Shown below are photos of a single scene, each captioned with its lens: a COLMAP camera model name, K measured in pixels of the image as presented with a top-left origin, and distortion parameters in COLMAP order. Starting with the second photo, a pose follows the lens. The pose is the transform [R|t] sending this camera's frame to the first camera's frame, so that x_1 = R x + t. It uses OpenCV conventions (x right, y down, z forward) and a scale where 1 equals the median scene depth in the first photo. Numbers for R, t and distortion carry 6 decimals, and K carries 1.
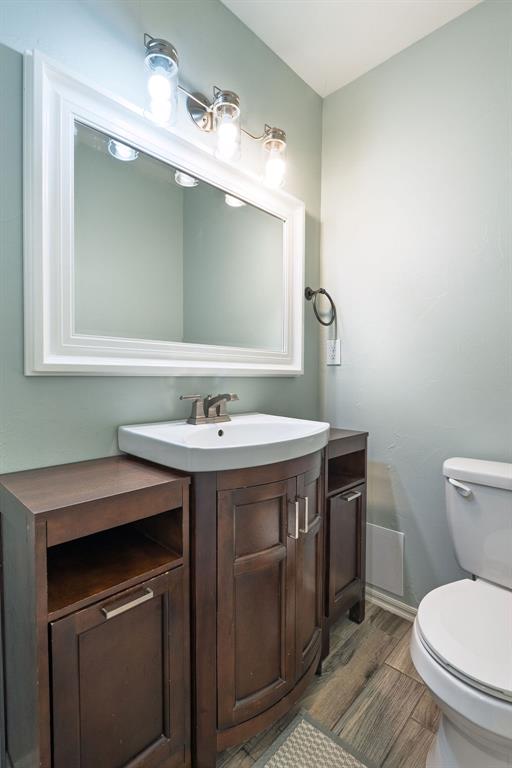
lens RADIAL K [[349.8, 0, 256.7], [0, 349.8, 383.3], [0, 0, 1]] dist [-0.013303, 0.000495]
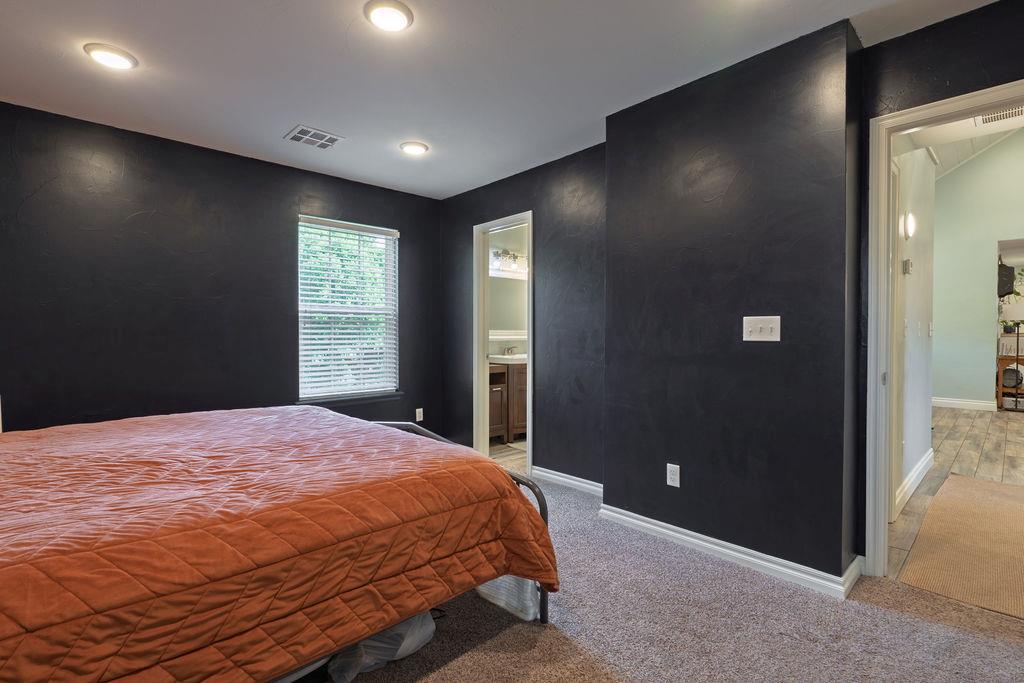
lens RADIAL K [[466.4, 0, 515.1], [0, 466.4, 340.7], [0, 0, 1]] dist [-0.013303, 0.000495]
pose [[0.998614, -0.005334, -0.052356, 0.158924], [0.005377, 0.999985, 0.000685, -0.027872], [0.052352, -0.000965, 0.998628, -3.544733]]
